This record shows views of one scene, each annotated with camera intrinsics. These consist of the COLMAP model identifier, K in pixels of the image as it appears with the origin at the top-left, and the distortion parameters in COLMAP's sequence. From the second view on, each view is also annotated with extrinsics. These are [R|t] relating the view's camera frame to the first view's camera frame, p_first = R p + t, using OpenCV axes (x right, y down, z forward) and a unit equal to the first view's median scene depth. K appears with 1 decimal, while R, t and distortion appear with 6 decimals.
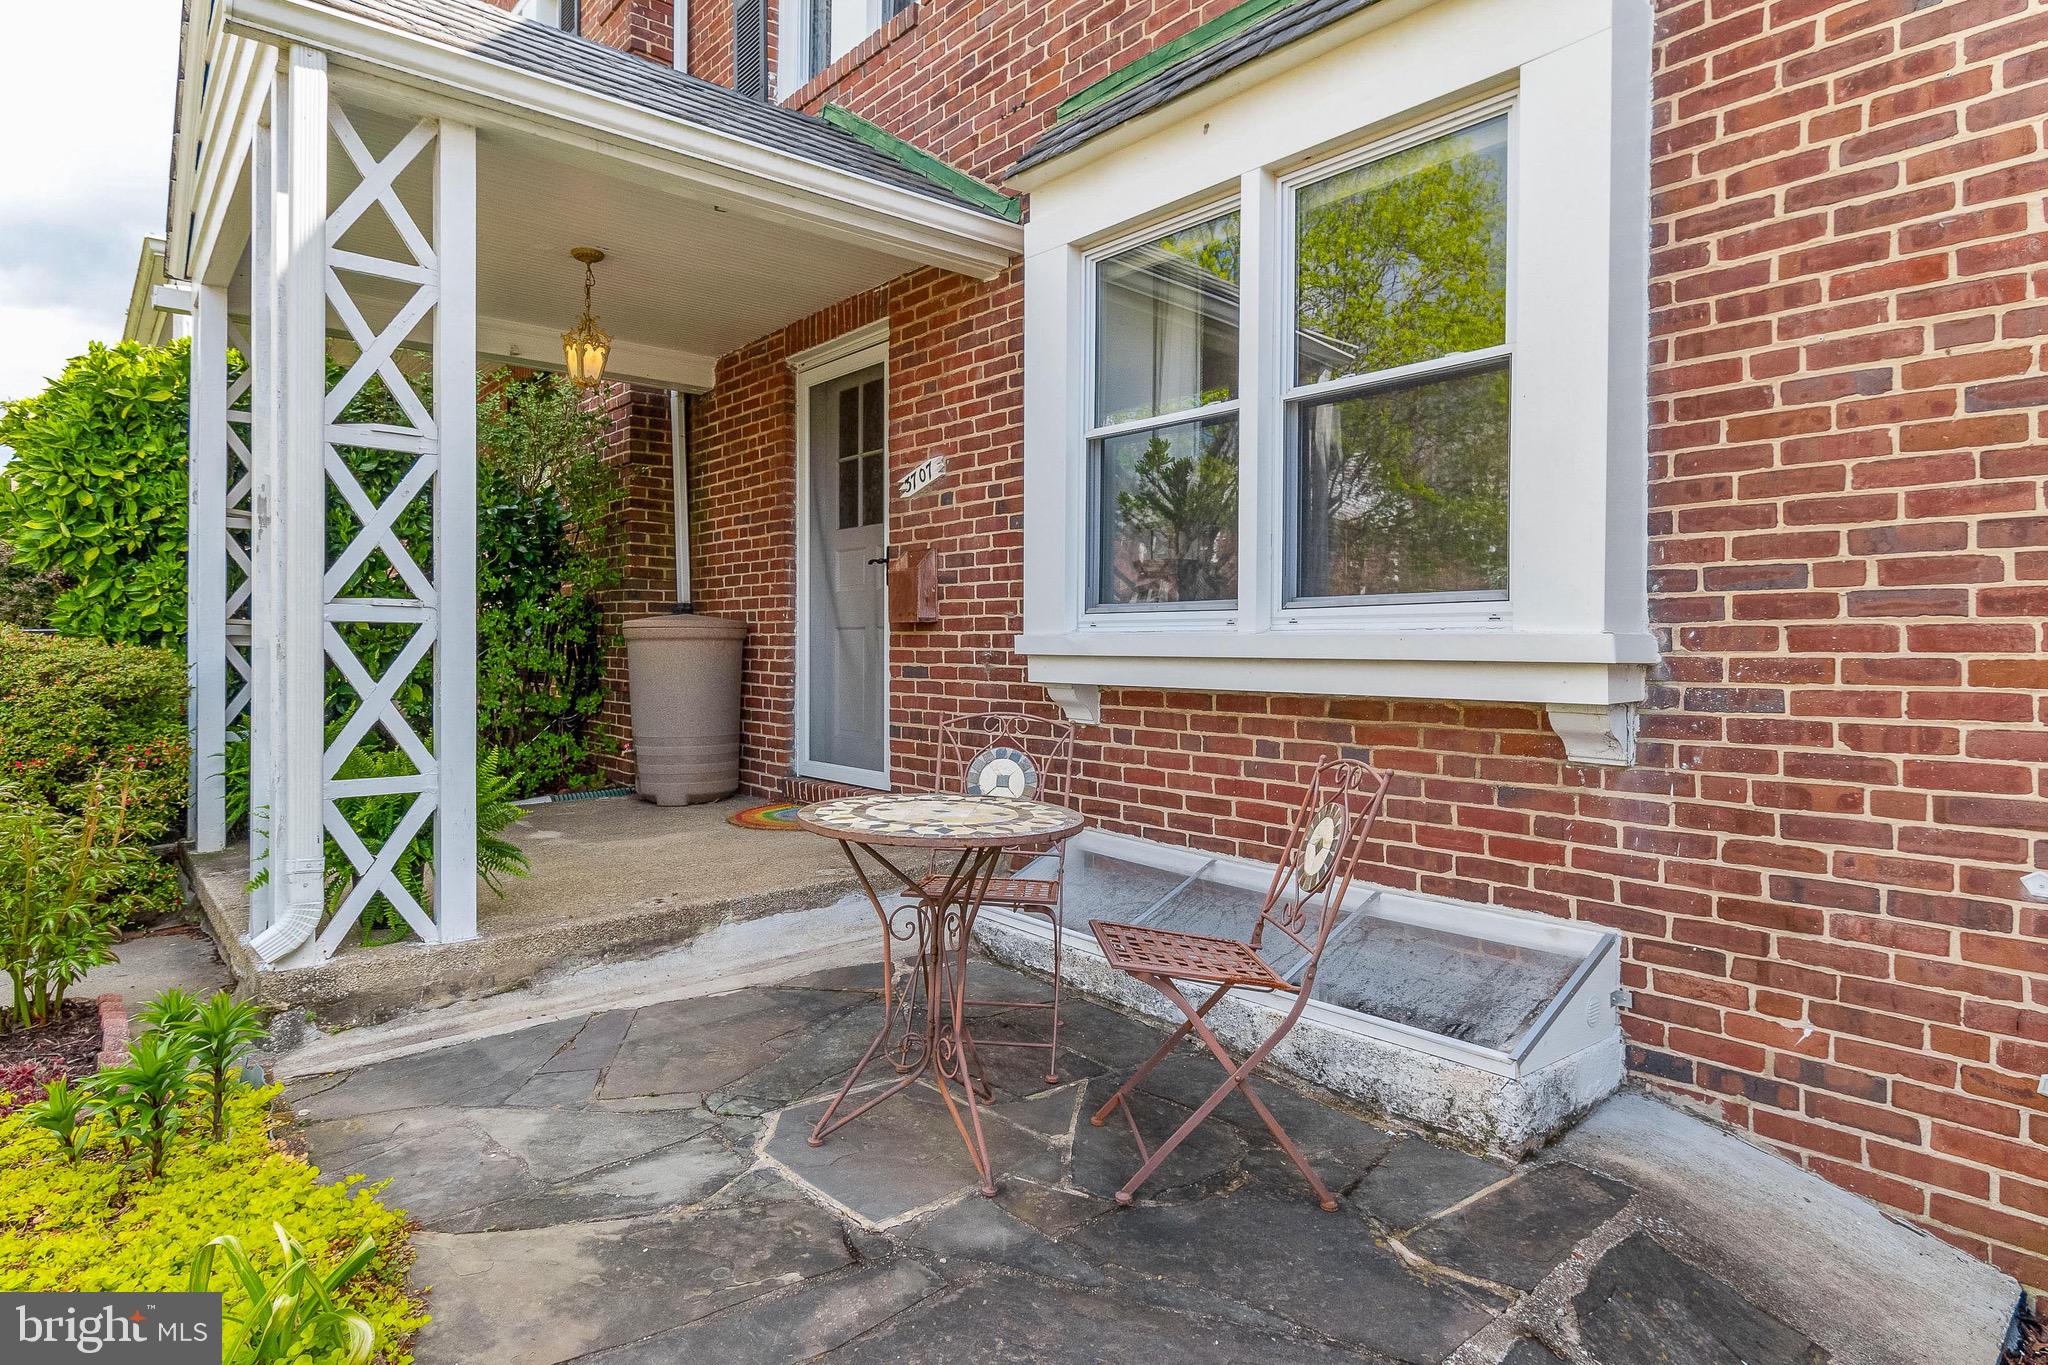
lens RADIAL K [[1113.9, 0, 1038.2], [0, 1113.9, 674.2], [0, 0, 1]] dist [0.002180, -0.000823]
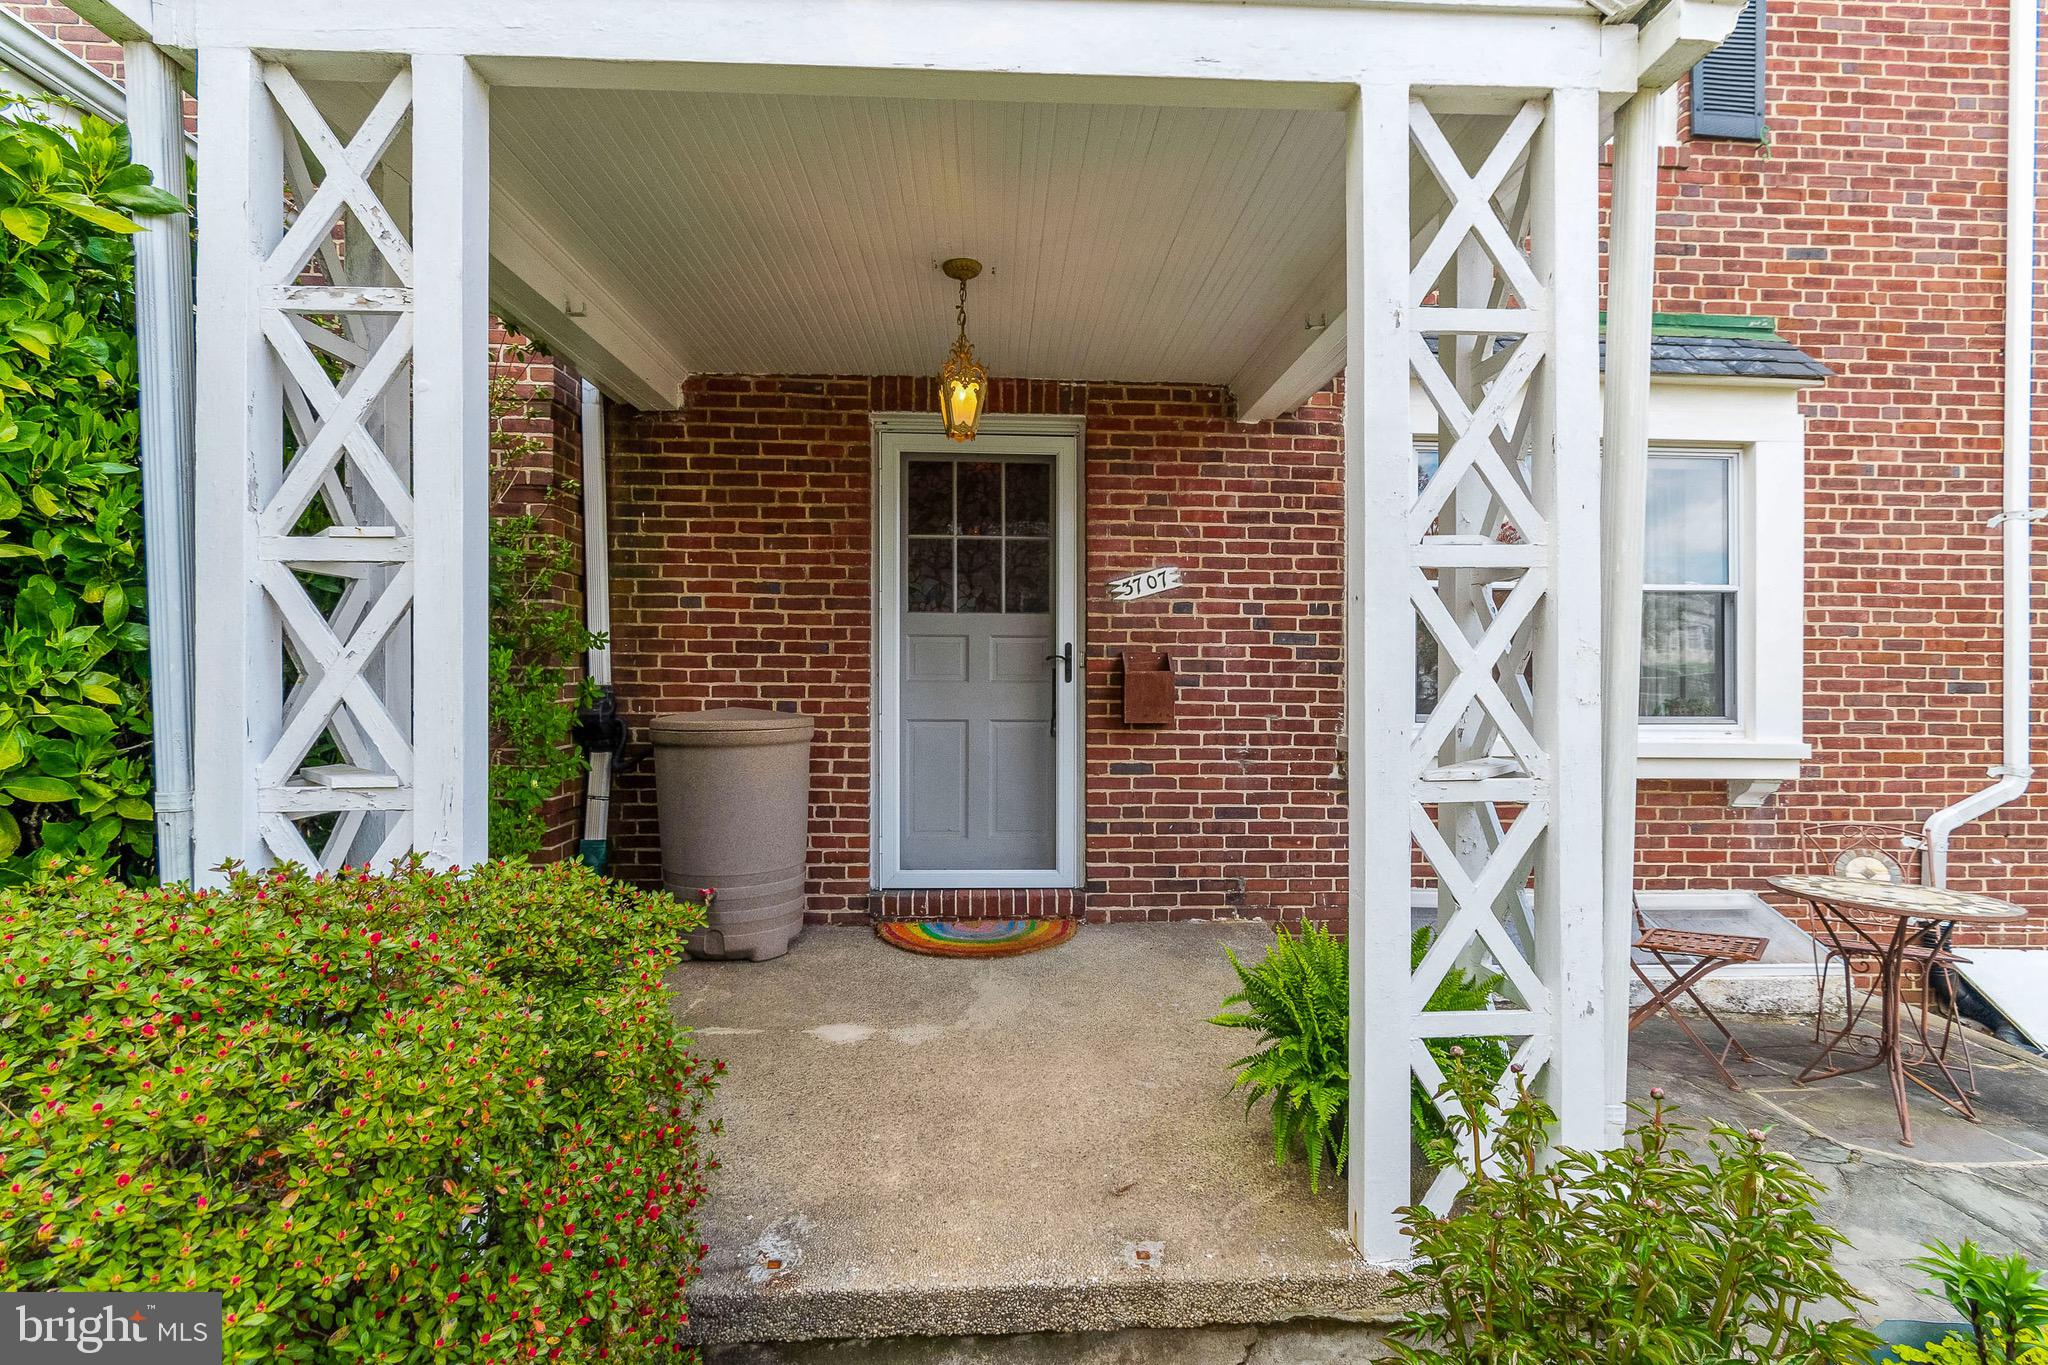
lens RADIAL K [[922.2, 0, 1038.7], [0, 922.2, 693.2], [0, 0, 1]] dist [-0.000200, -0.000540]
pose [[0.622735, -0.016408, 0.782261, -1.483433], [0.012182, 0.999862, 0.011274, -0.147497], [-0.782338, 0.002508, 0.622849, 0.941409]]
